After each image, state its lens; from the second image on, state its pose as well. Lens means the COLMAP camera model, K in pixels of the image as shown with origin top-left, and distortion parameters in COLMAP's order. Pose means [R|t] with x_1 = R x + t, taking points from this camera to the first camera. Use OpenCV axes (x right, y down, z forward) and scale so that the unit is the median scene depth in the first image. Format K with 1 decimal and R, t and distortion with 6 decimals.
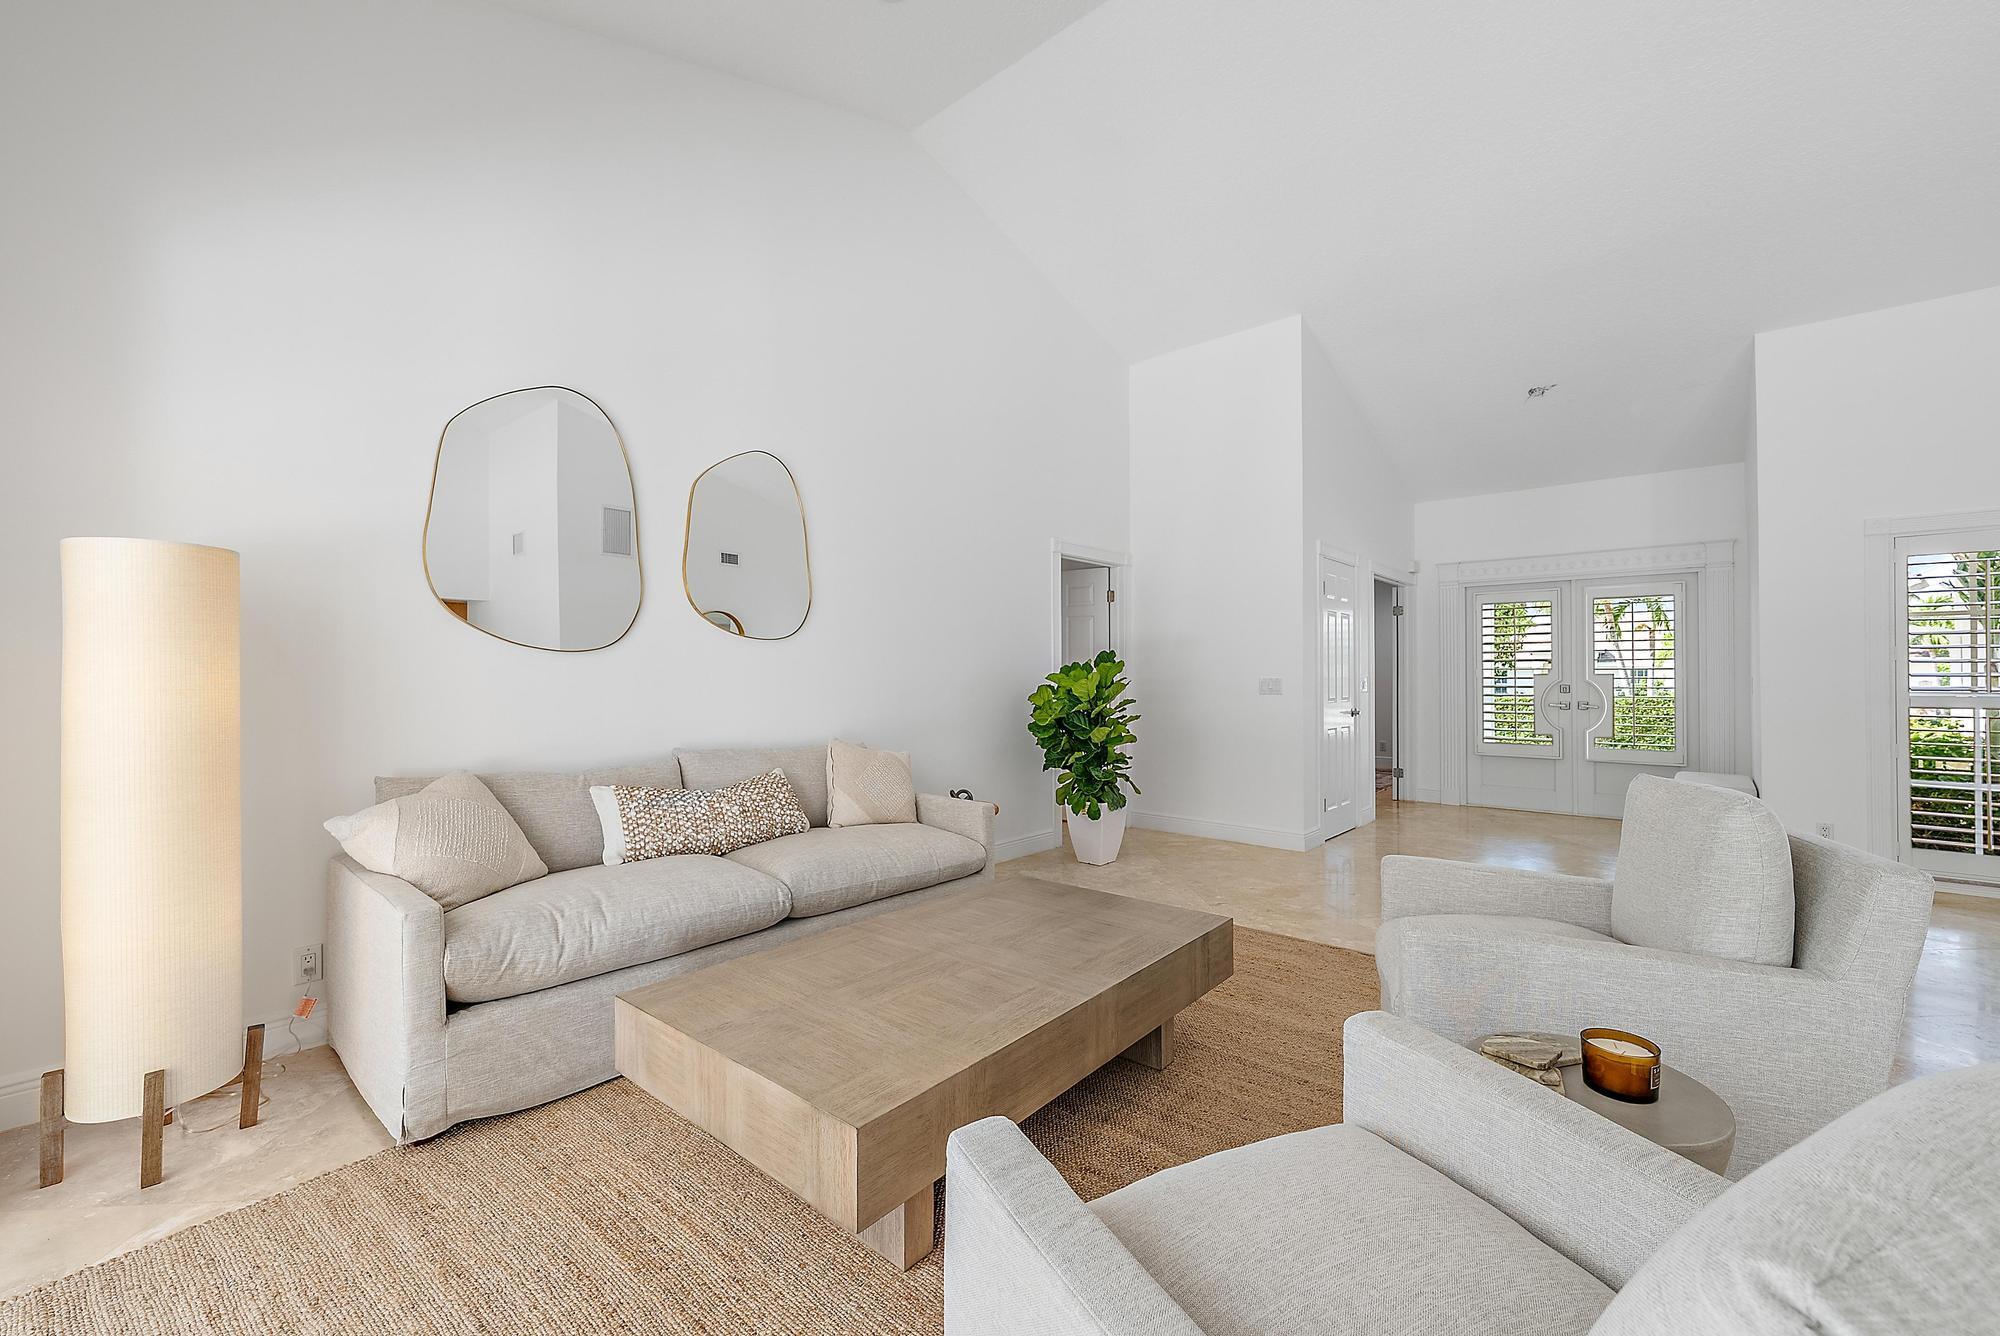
lens RADIAL K [[792.4, 0, 1021.0], [0, 792.4, 664.9], [0, 0, 1]] dist [-0.000264, 0.000010]
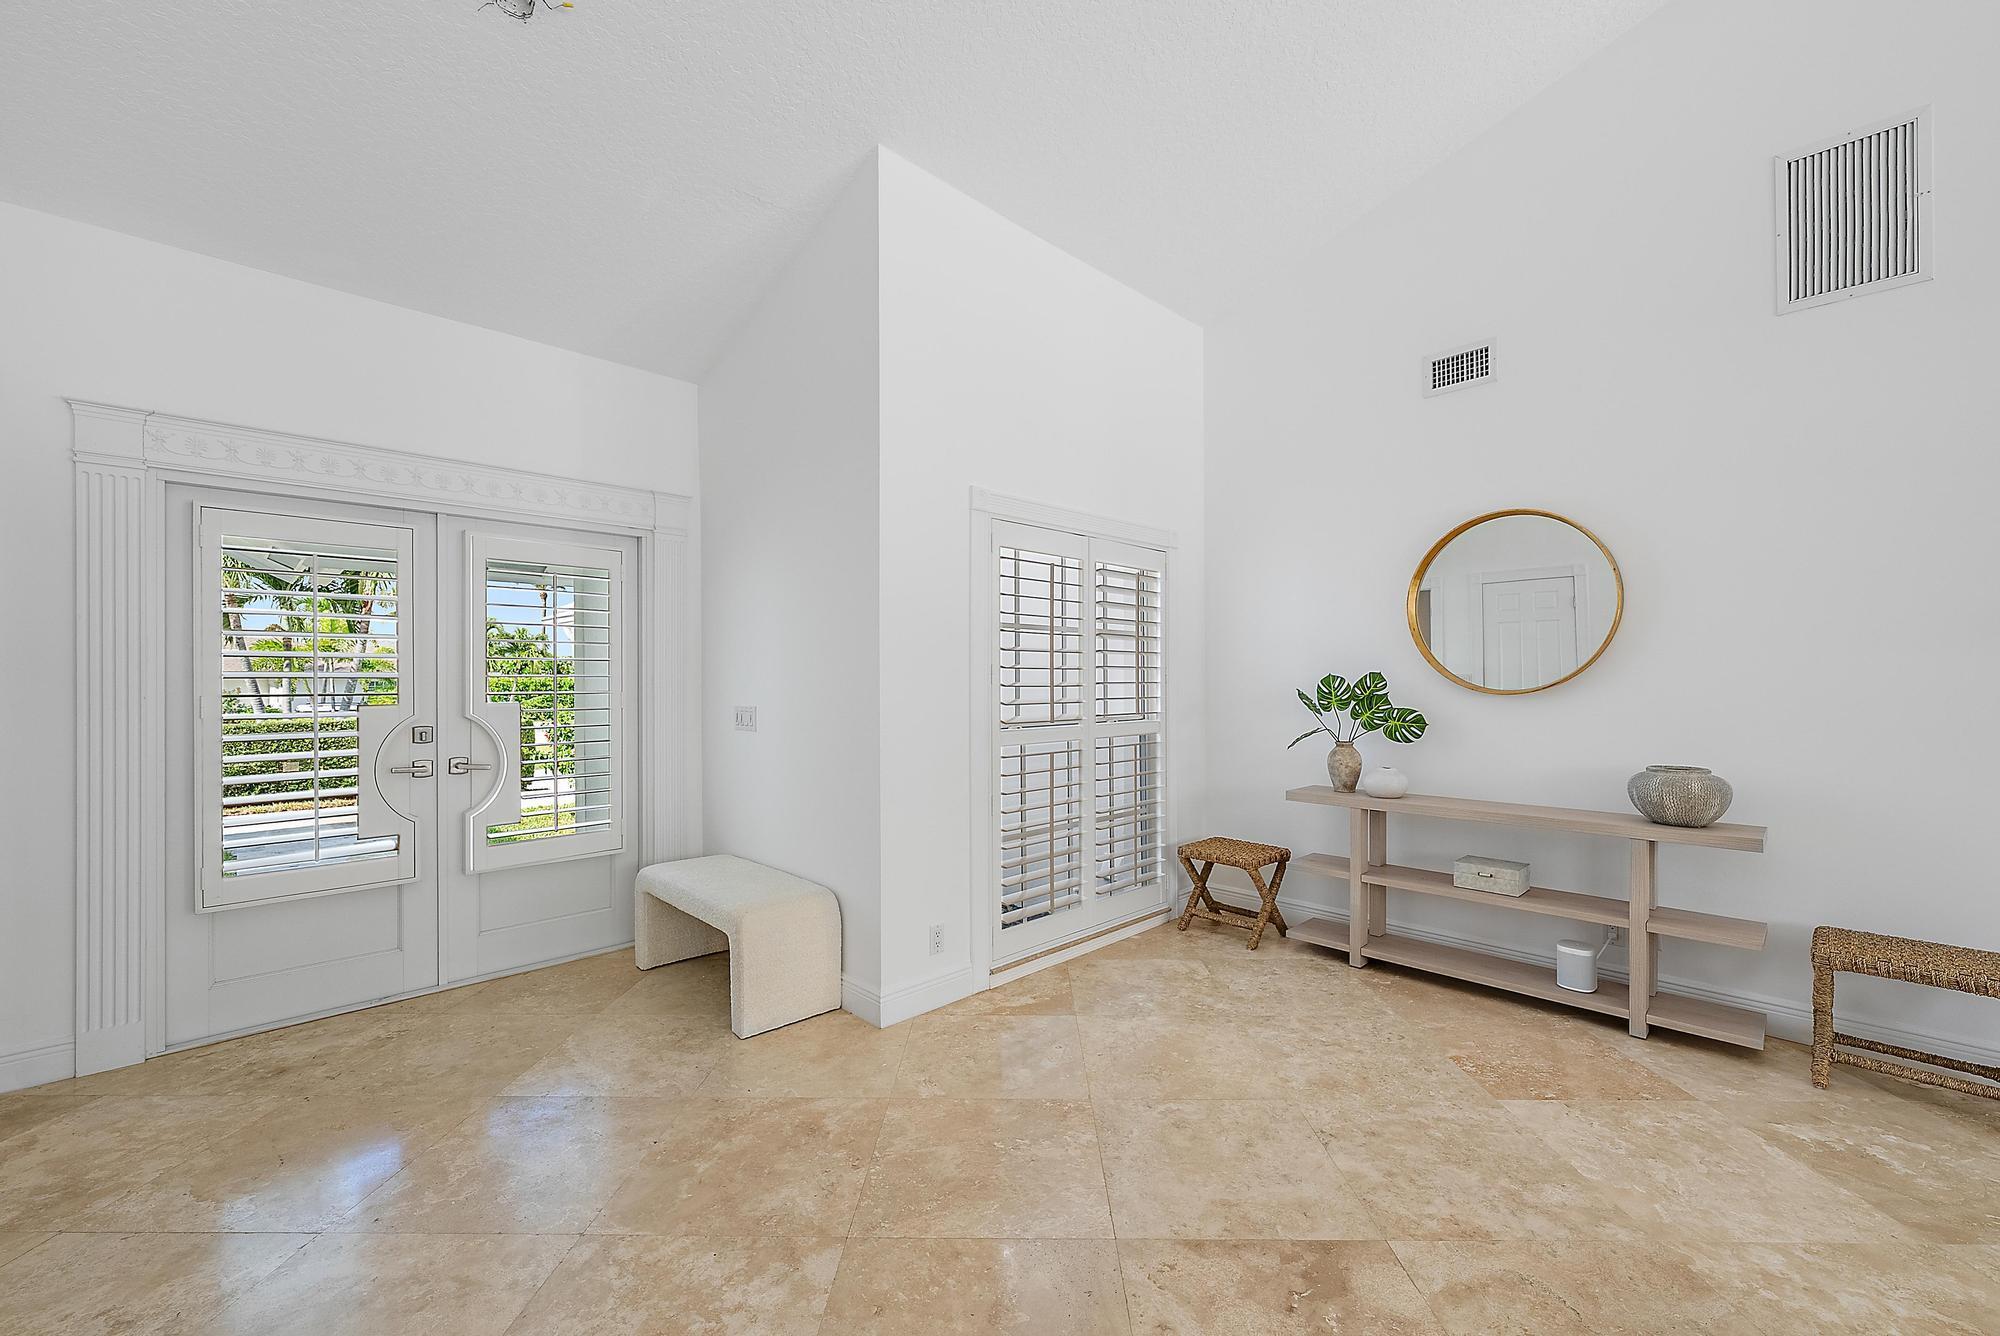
lens RADIAL K [[782.2, 0, 1004.0], [0, 782.2, 677.4], [0, 0, 1]] dist [0.000315, -0.000010]
pose [[0.111477, -0.002329, 0.993764, 0.250198], [-0.004849, 0.999984, 0.002888, -0.008522], [-0.993755, -0.005141, 0.111464, 0.598966]]
